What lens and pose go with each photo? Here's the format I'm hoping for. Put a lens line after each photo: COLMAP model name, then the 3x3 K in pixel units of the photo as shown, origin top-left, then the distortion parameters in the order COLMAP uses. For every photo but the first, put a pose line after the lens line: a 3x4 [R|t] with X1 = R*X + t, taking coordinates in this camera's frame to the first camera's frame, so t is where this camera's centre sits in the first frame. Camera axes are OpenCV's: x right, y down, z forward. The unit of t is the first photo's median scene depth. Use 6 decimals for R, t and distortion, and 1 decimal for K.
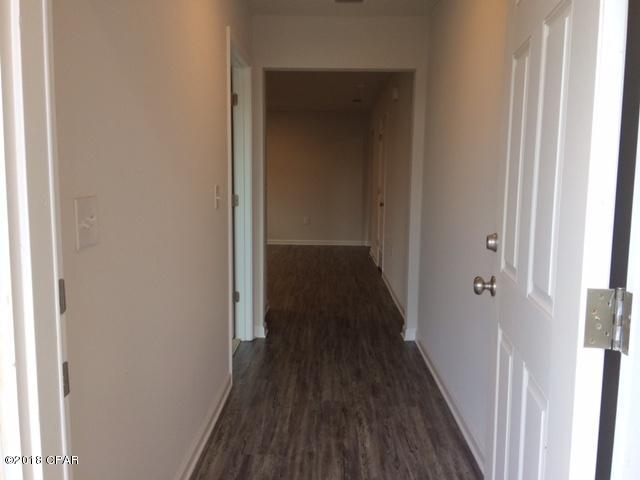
lens RADIAL K [[542.6, 0, 321.1], [0, 542.6, 239.8], [0, 0, 1]] dist [0.105582, -0.149328]
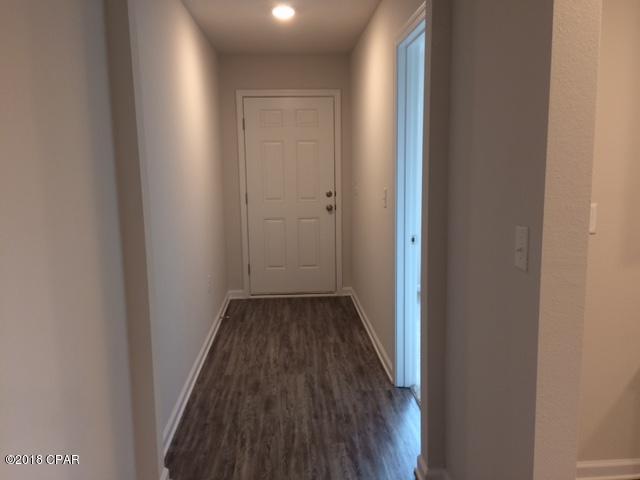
lens RADIAL K [[542.6, 0, 321.5], [0, 542.6, 240.5], [0, 0, 1]] dist [0.105582, -0.149328]
pose [[-0.996846, 0.020822, -0.076583, 0.047934], [0.000567, 0.966813, 0.255485, -0.273665], [0.079361, 0.254635, -0.963775, 2.004640]]
